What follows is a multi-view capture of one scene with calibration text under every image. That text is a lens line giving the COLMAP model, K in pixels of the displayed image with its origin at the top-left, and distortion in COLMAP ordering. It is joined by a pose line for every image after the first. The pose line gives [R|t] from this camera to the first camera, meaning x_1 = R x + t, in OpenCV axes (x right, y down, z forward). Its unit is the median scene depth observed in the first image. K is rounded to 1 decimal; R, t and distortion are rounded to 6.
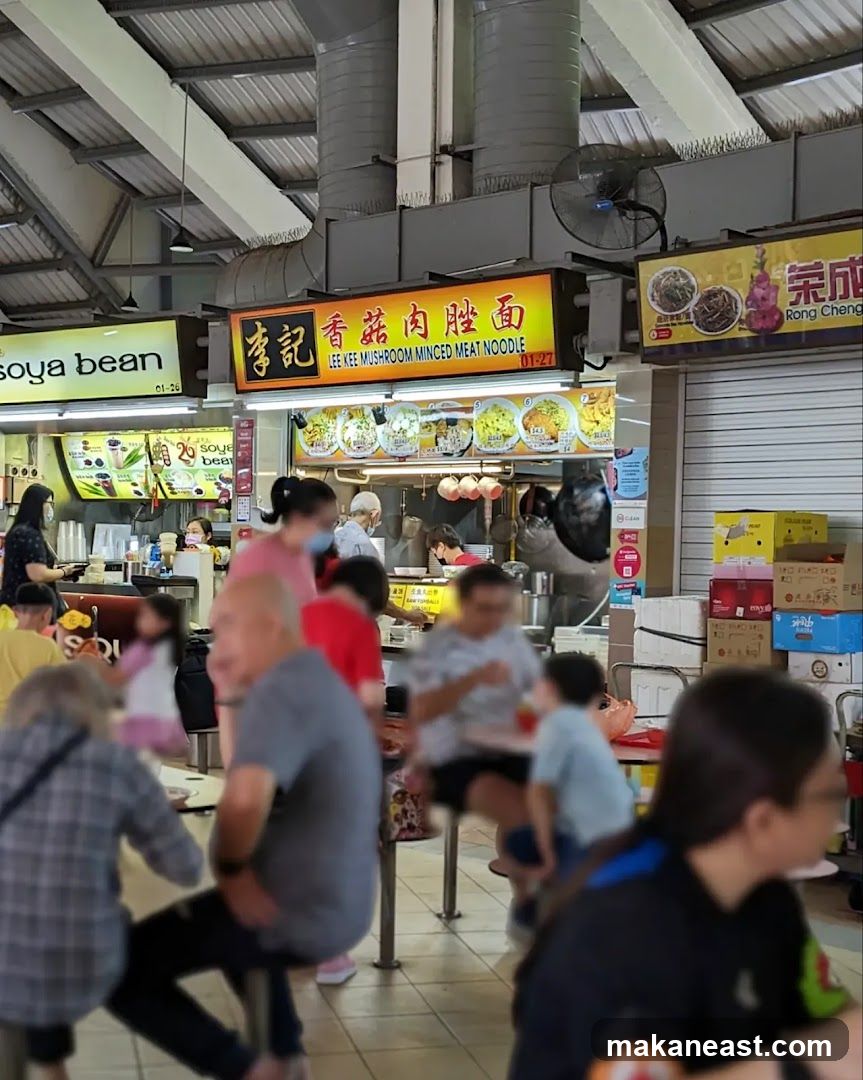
lens RADIAL K [[1426.3, 0, 399.4], [0, 1426.3, 550.8], [0, 0, 1]] dist [0.230759, 0.000000]
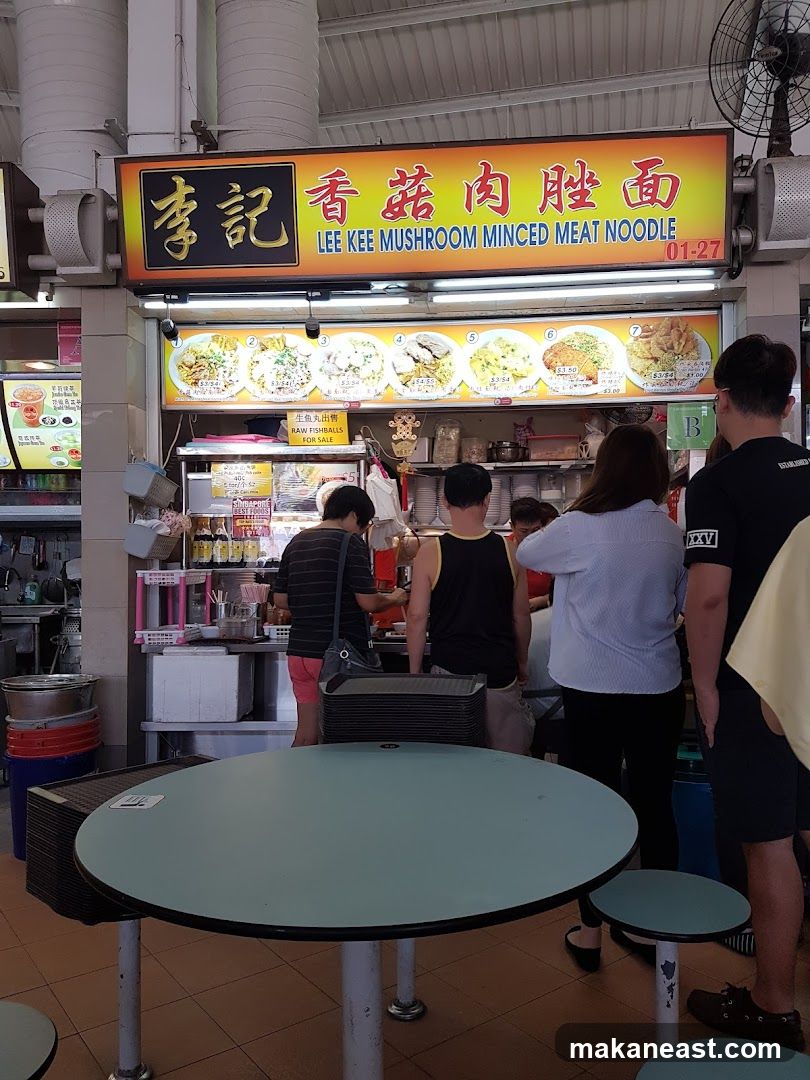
lens RADIAL K [[810.7, 0, 434.0], [0, 810.7, 543.5], [0, 0, 1]] dist [0.059229, -0.058770]
pose [[0.811955, -0.017606, 0.583454, -0.244828], [0.024125, 0.999703, -0.003407, 0.017117], [-0.583221, 0.016842, 0.812139, 0.670579]]
